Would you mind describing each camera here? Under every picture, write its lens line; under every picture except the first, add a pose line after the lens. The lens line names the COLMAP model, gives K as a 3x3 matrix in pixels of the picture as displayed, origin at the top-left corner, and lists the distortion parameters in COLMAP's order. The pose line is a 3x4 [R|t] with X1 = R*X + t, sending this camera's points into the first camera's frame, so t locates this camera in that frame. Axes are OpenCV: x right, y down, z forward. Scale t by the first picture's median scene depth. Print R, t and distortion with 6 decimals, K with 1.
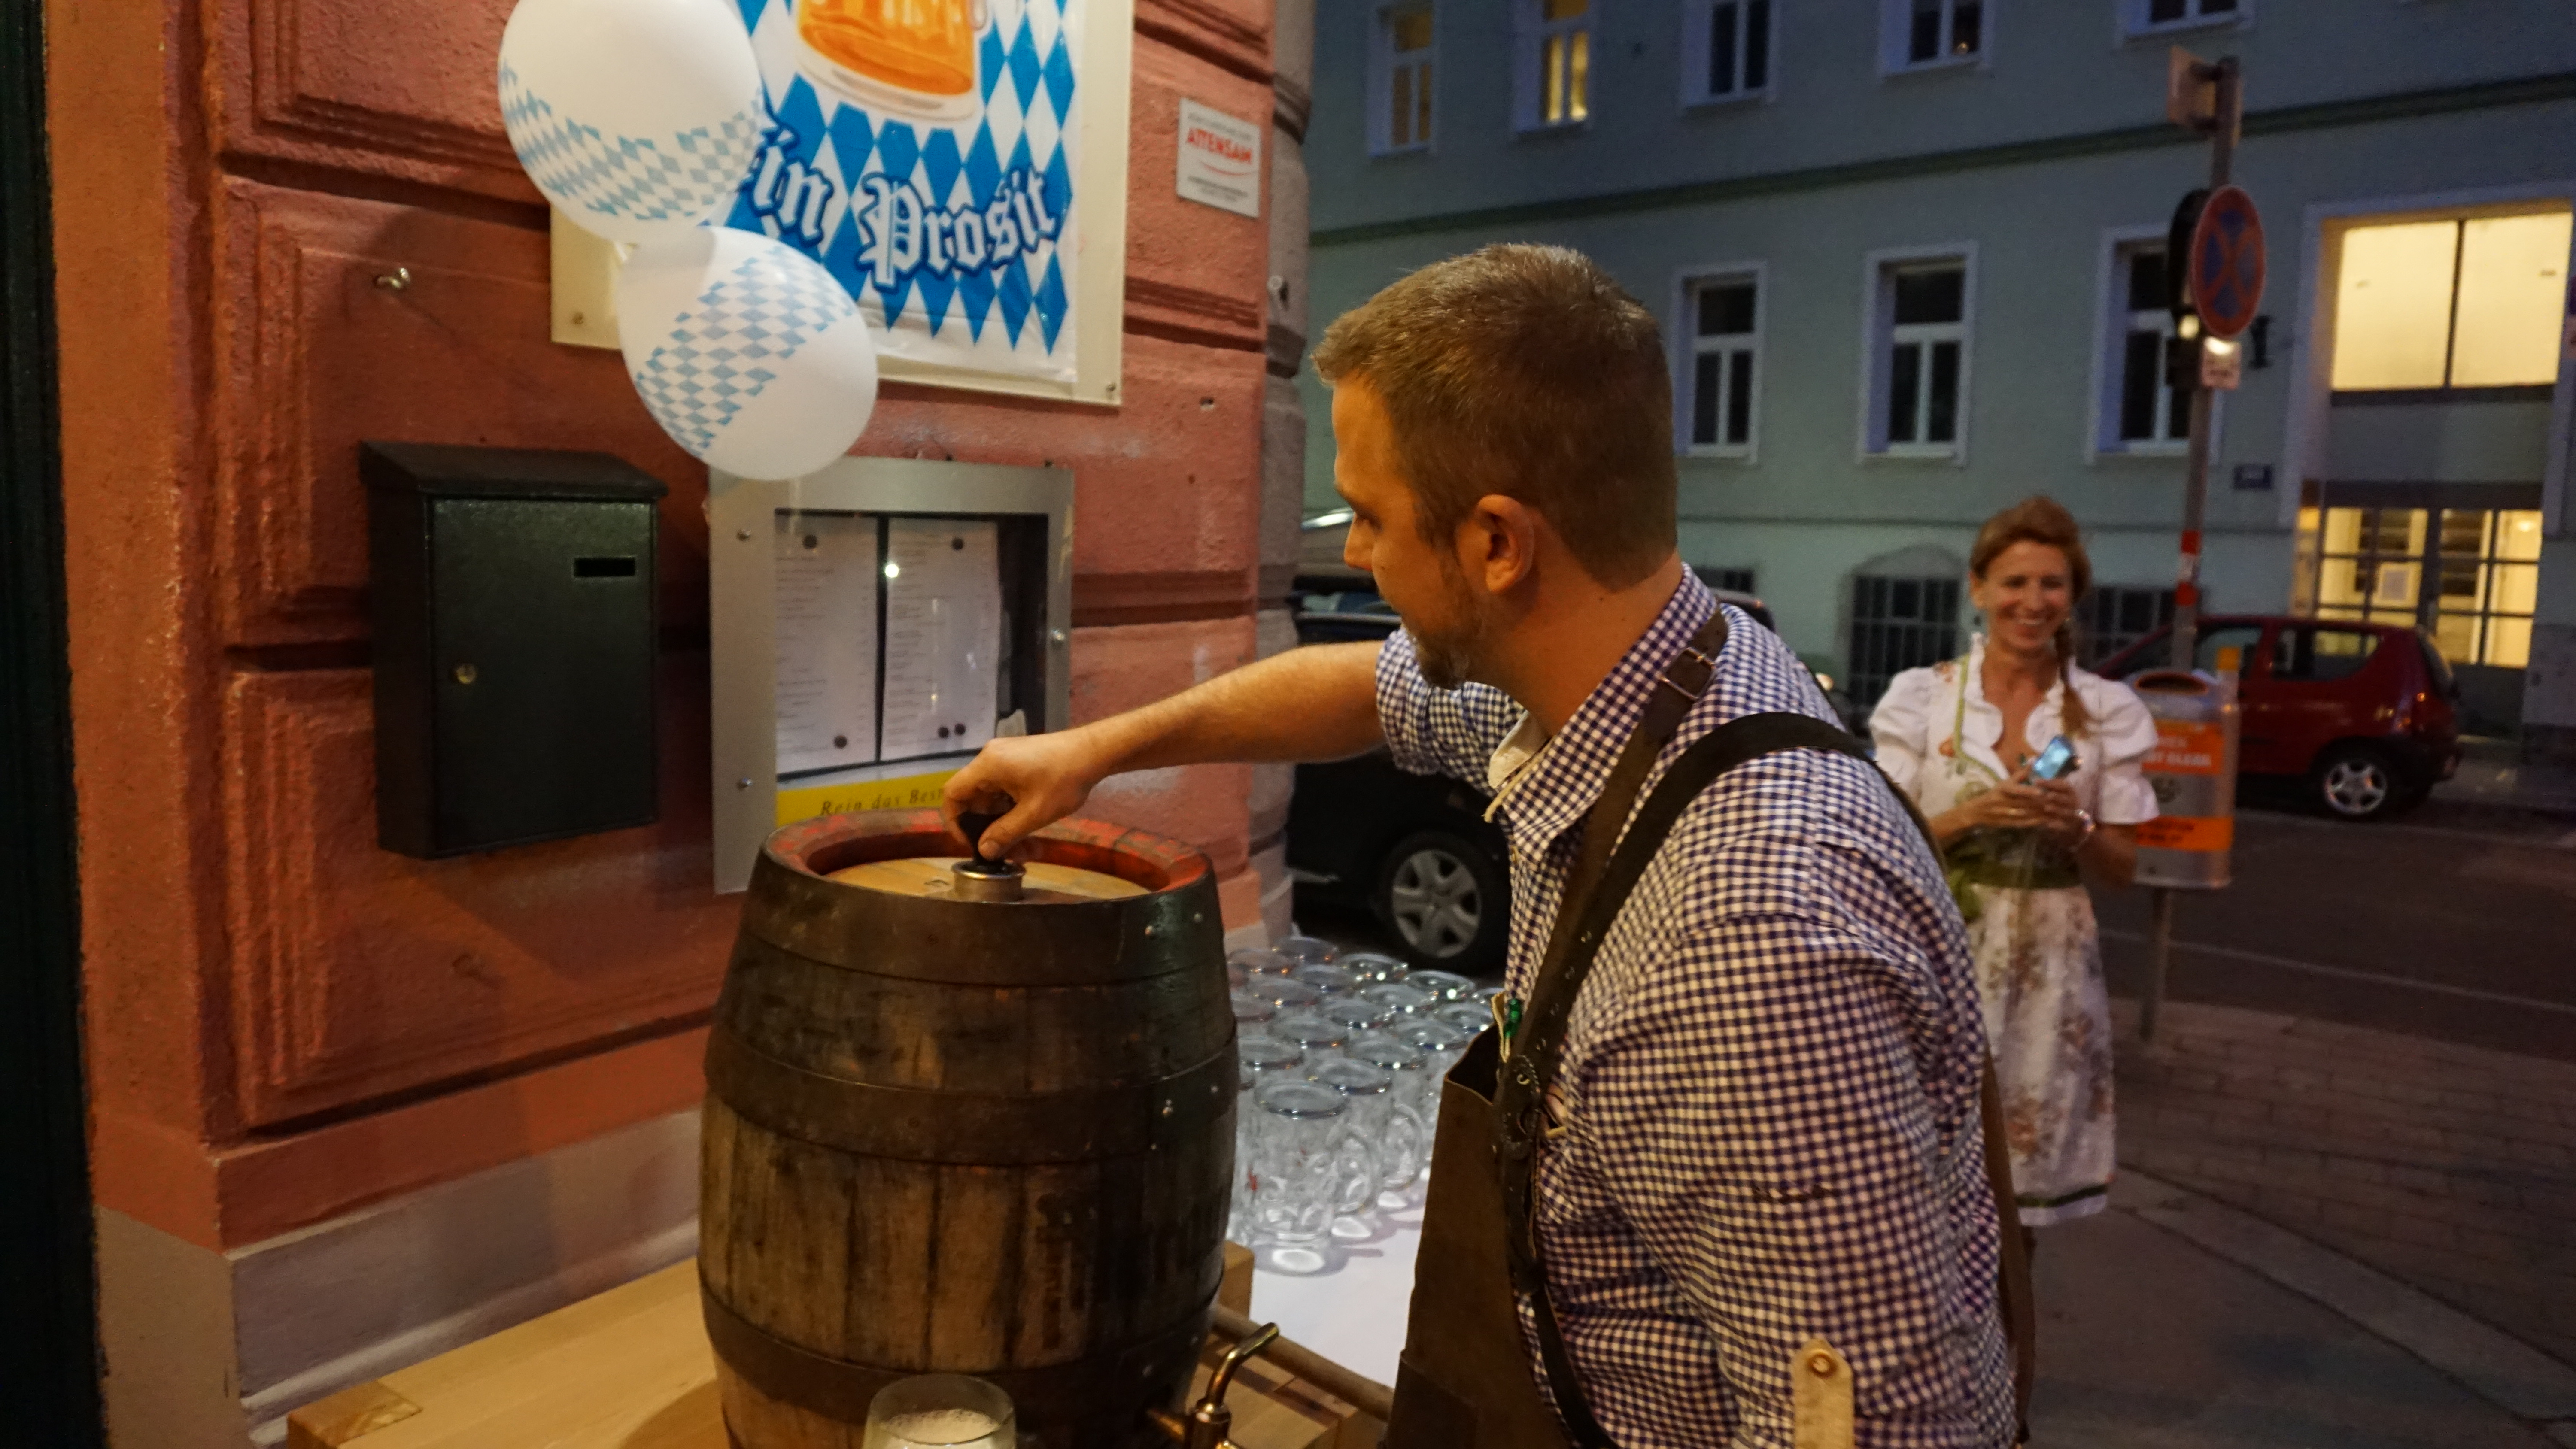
lens RADIAL K [[1708.4, 0, 1300.3], [0, 1708.4, 747.9], [0, 0, 1]] dist [-0.045559, 0.029674]
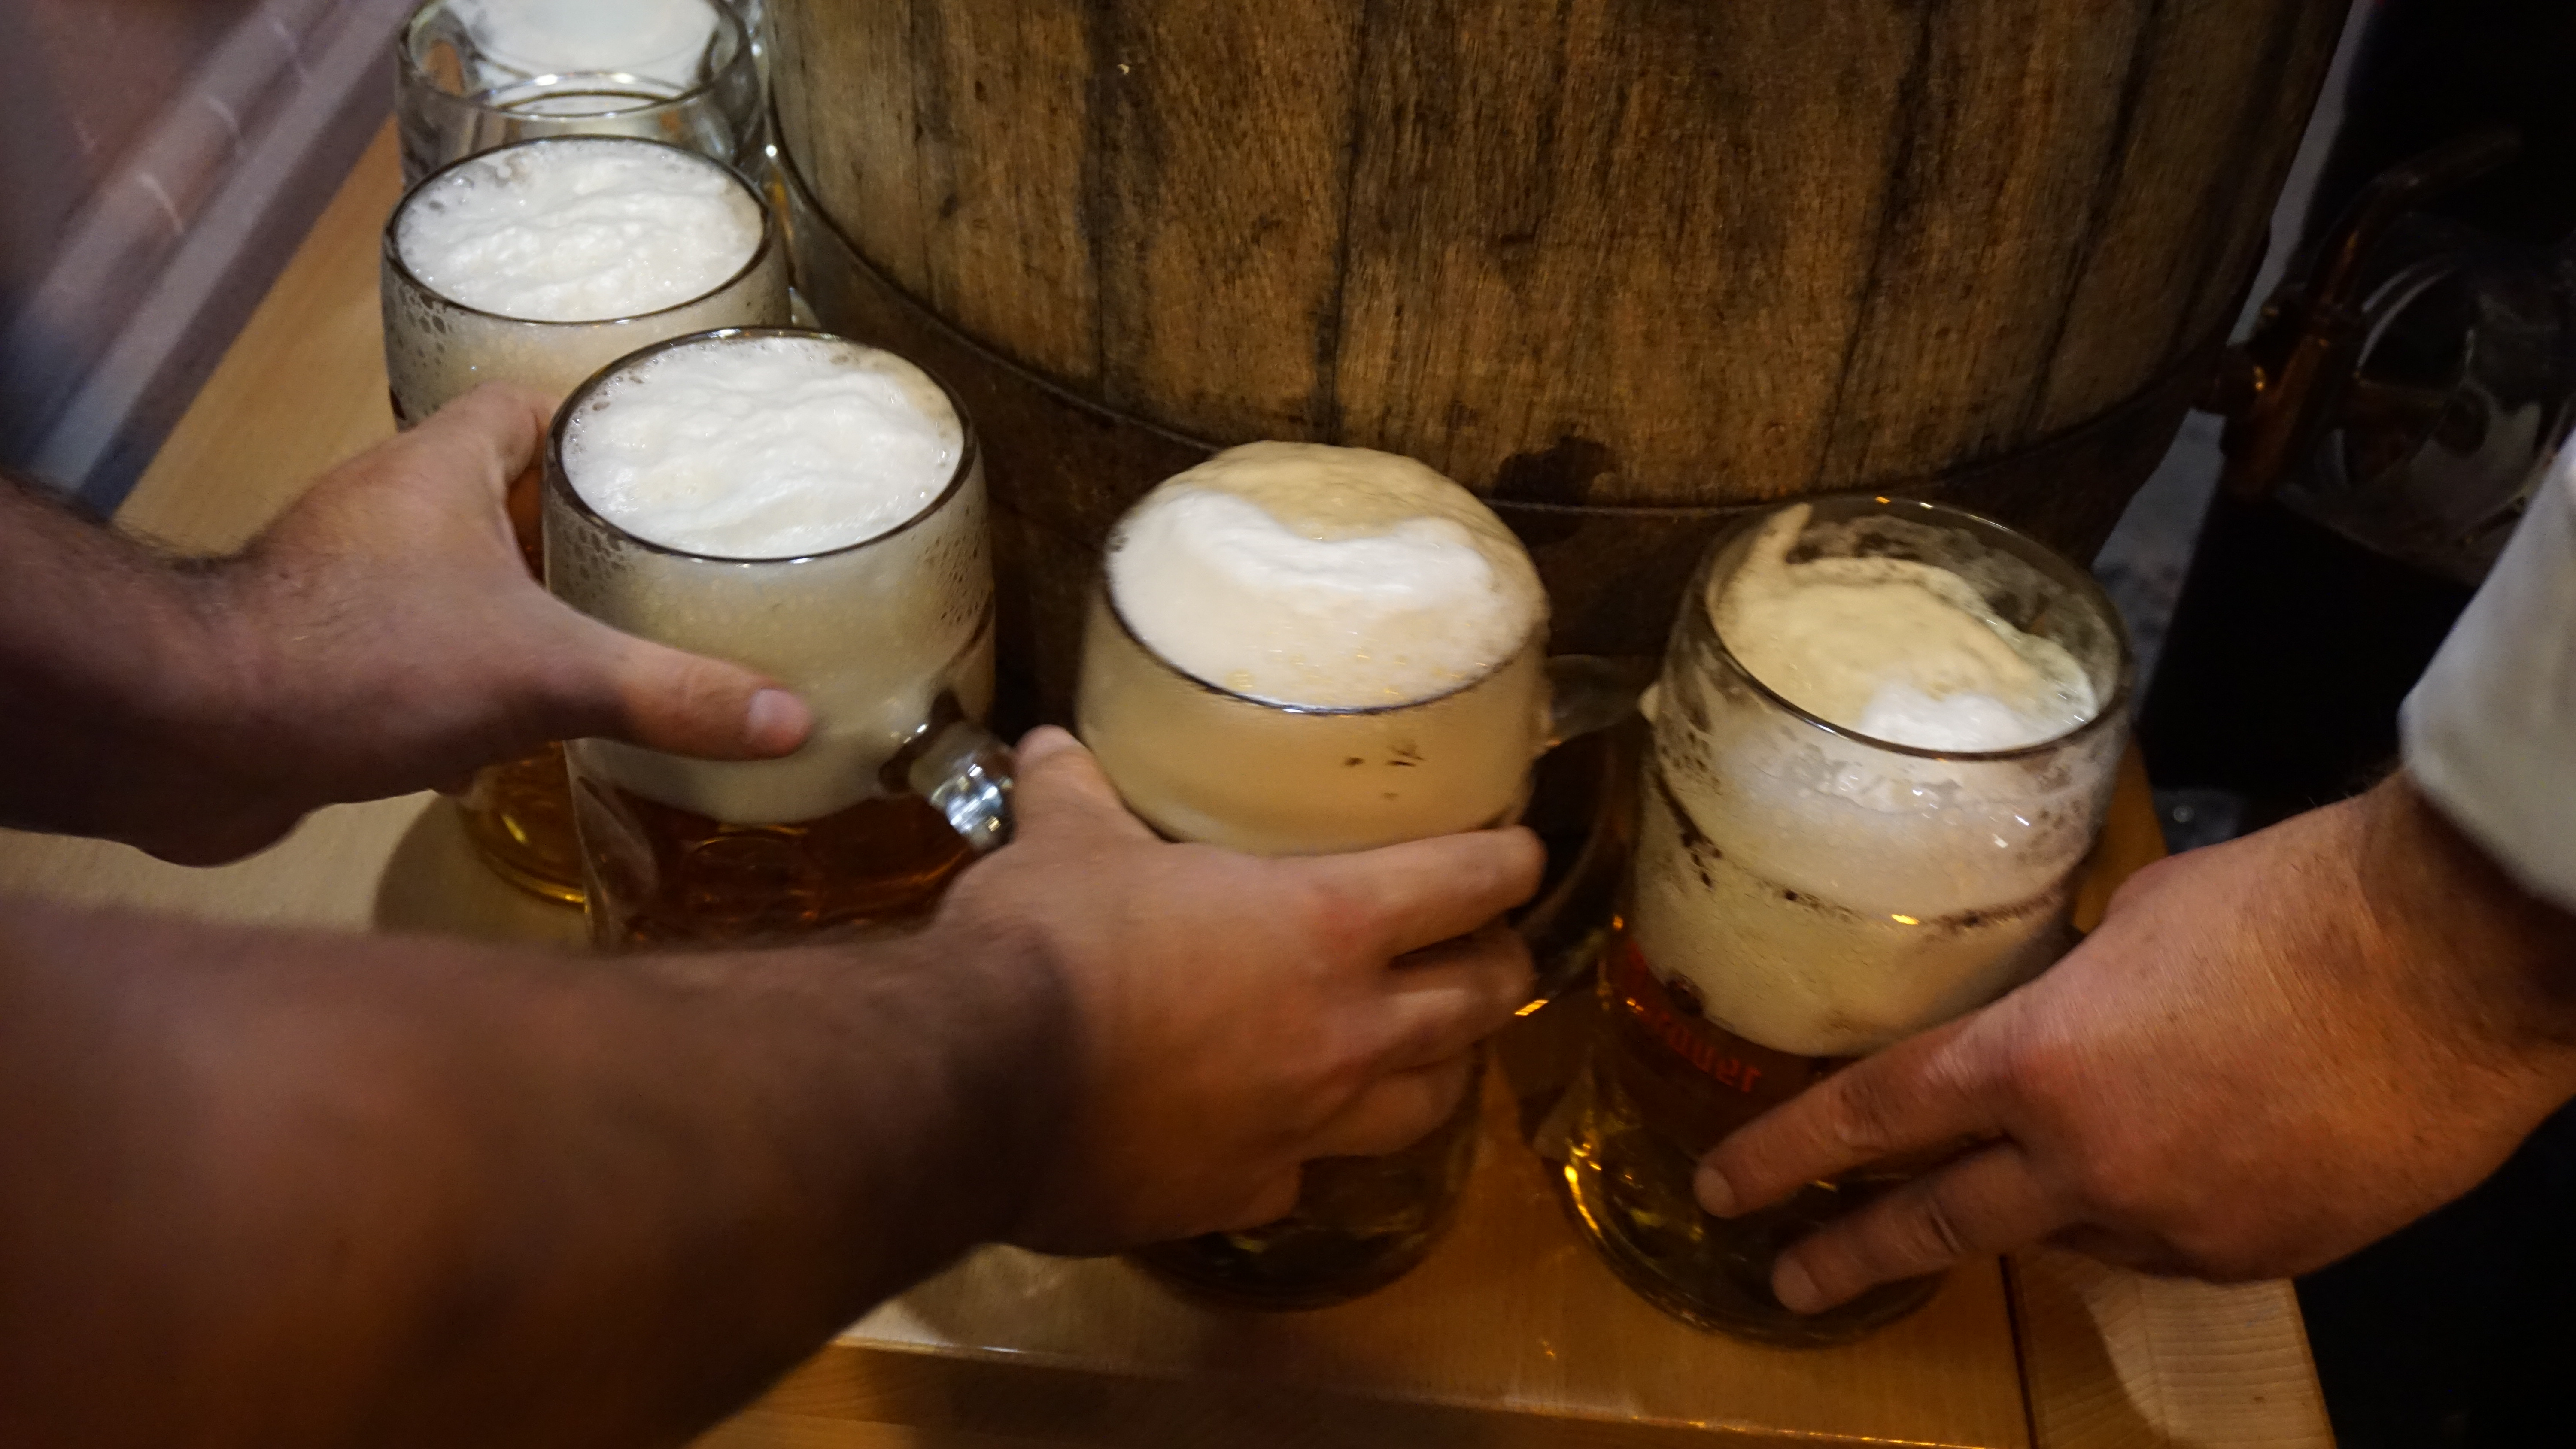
lens RADIAL K [[2729.1, 0, 1275.4], [0, 2729.1, 726.4], [0, 0, 1]] dist [-0.011758, 0.000000]
pose [[0.874705, -0.335949, 0.349328, -0.473775], [0.076008, 0.806943, 0.585718, 0.068443], [-0.478659, -0.485778, 0.731372, 0.544393]]
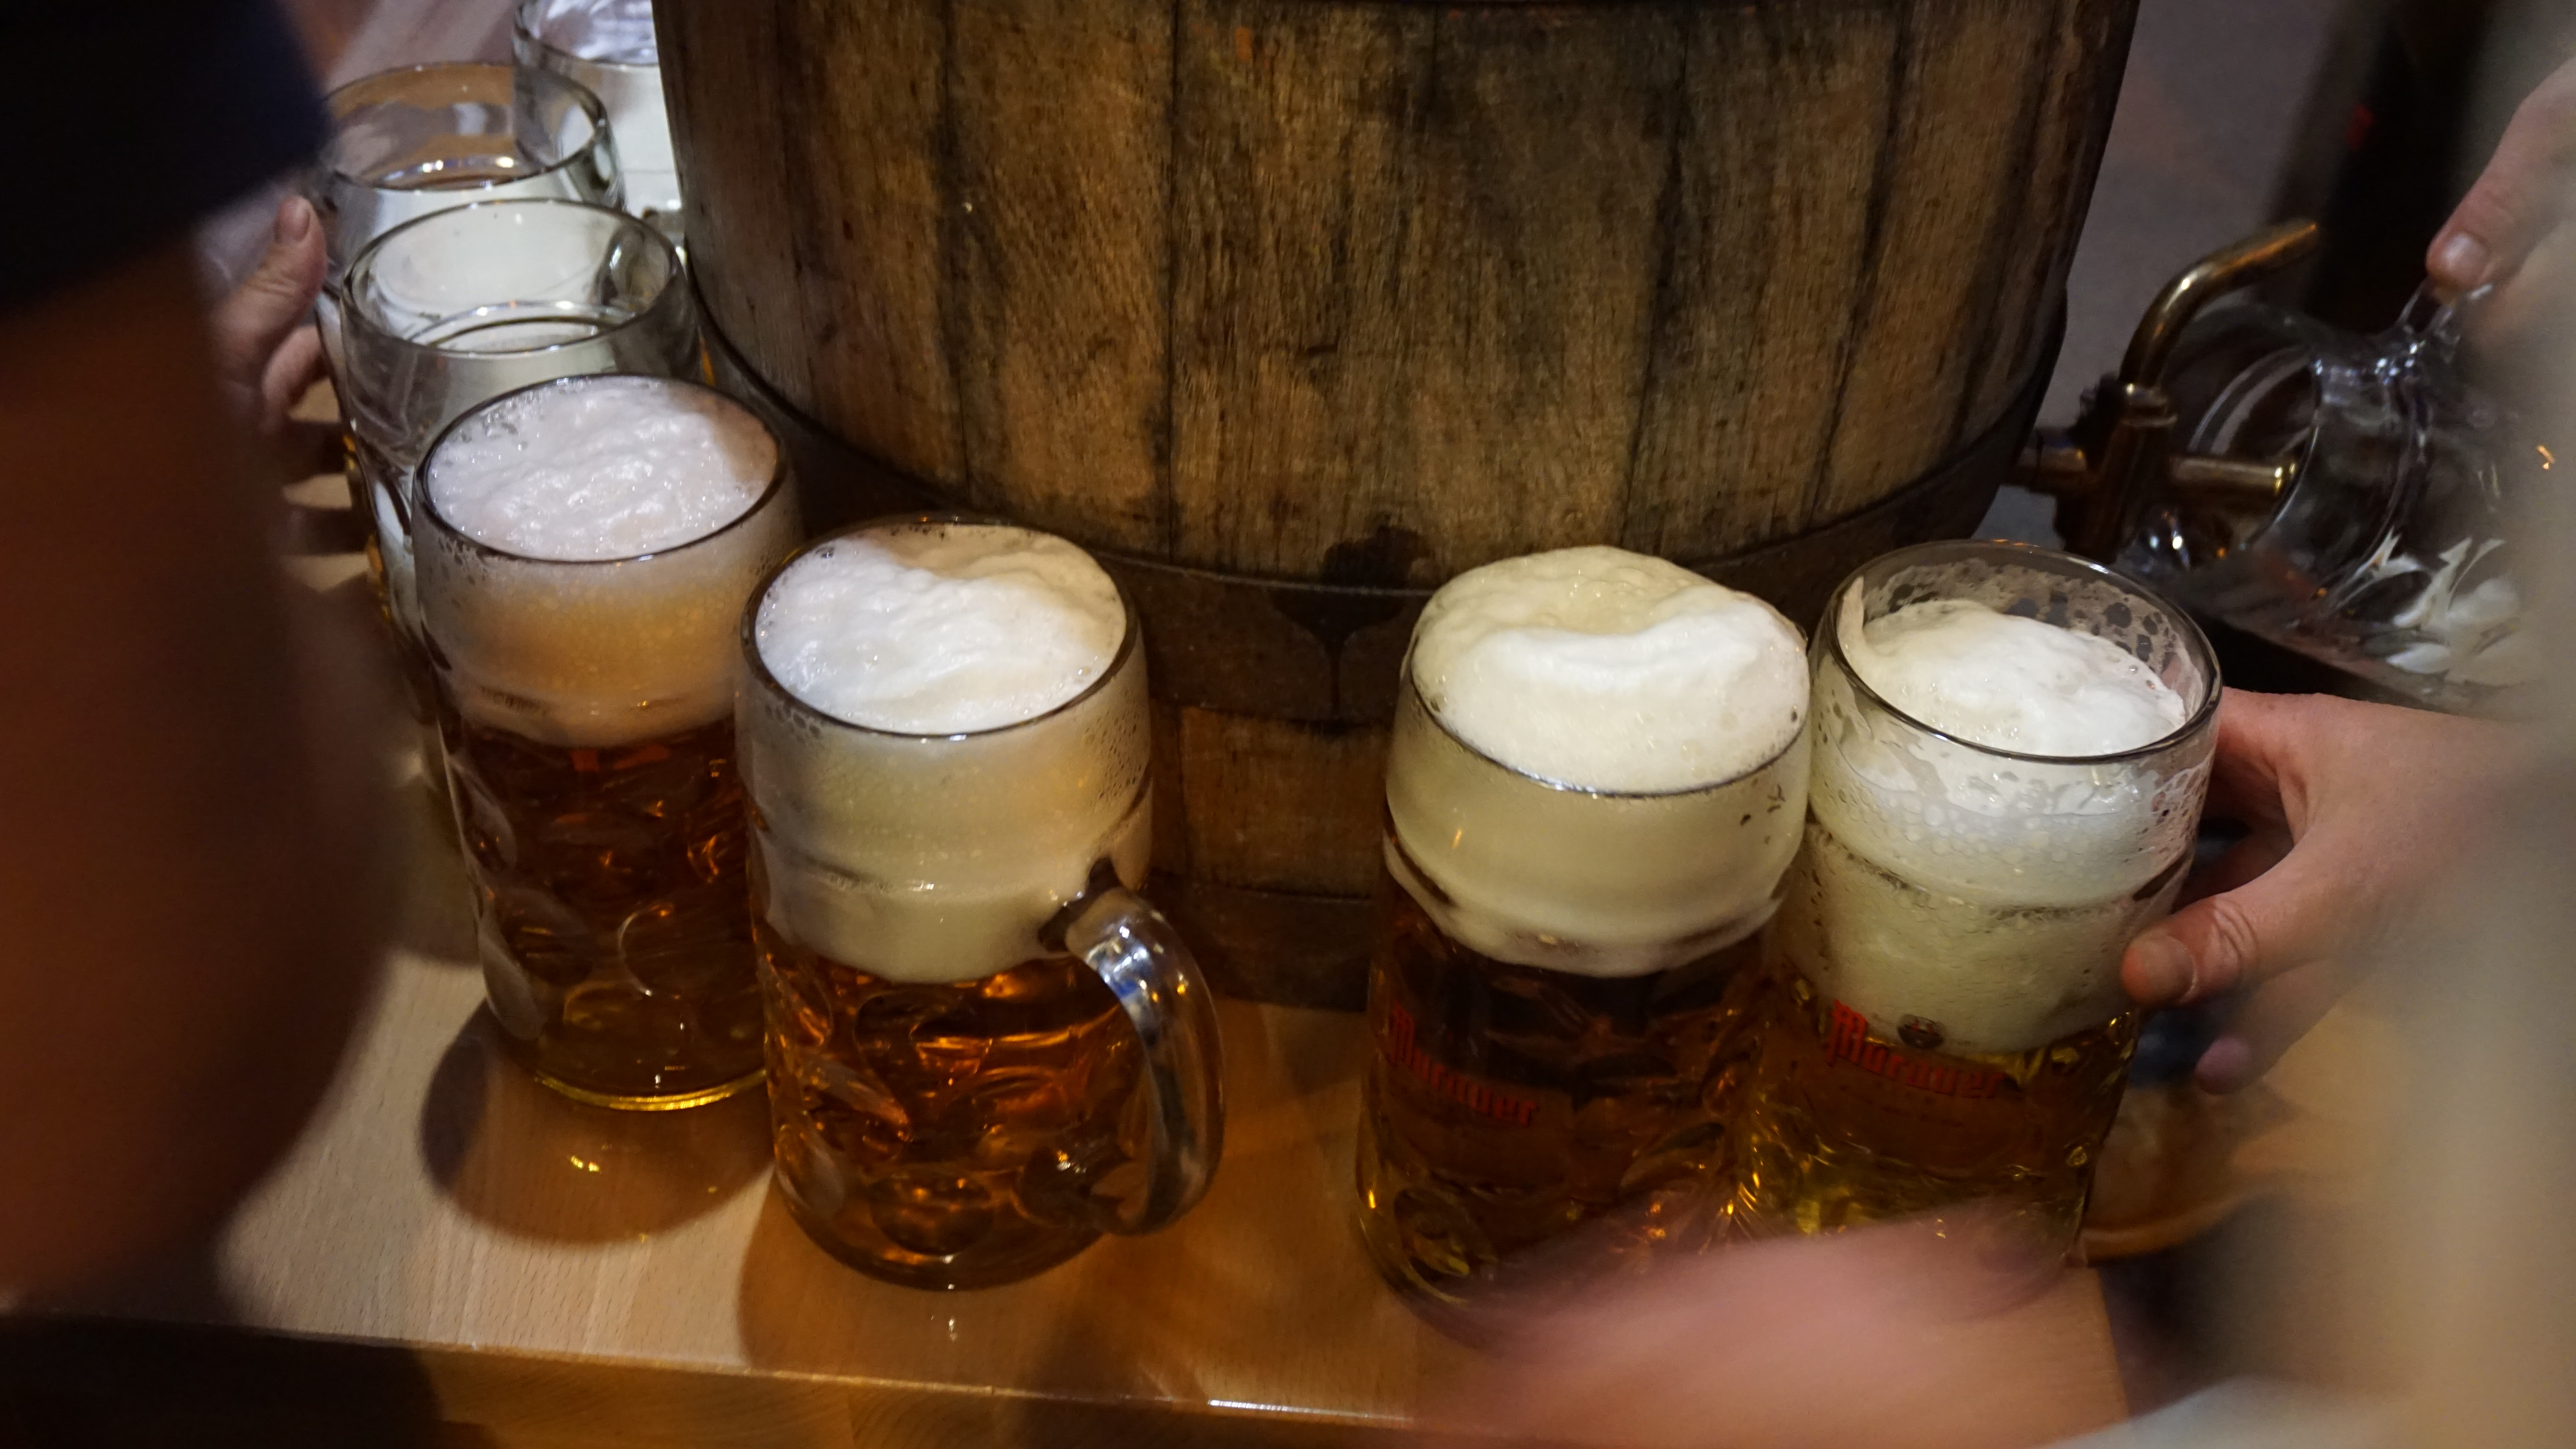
lens RADIAL K [[2729.1, 0, 1290.3], [0, 2729.1, 725.8], [0, 0, 1]] dist [-0.011758, 0.000000]
pose [[0.872026, -0.340327, 0.351780, -0.460819], [0.102494, 0.829742, 0.548656, 0.053527], [-0.478609, -0.442387, 0.758438, 0.491102]]
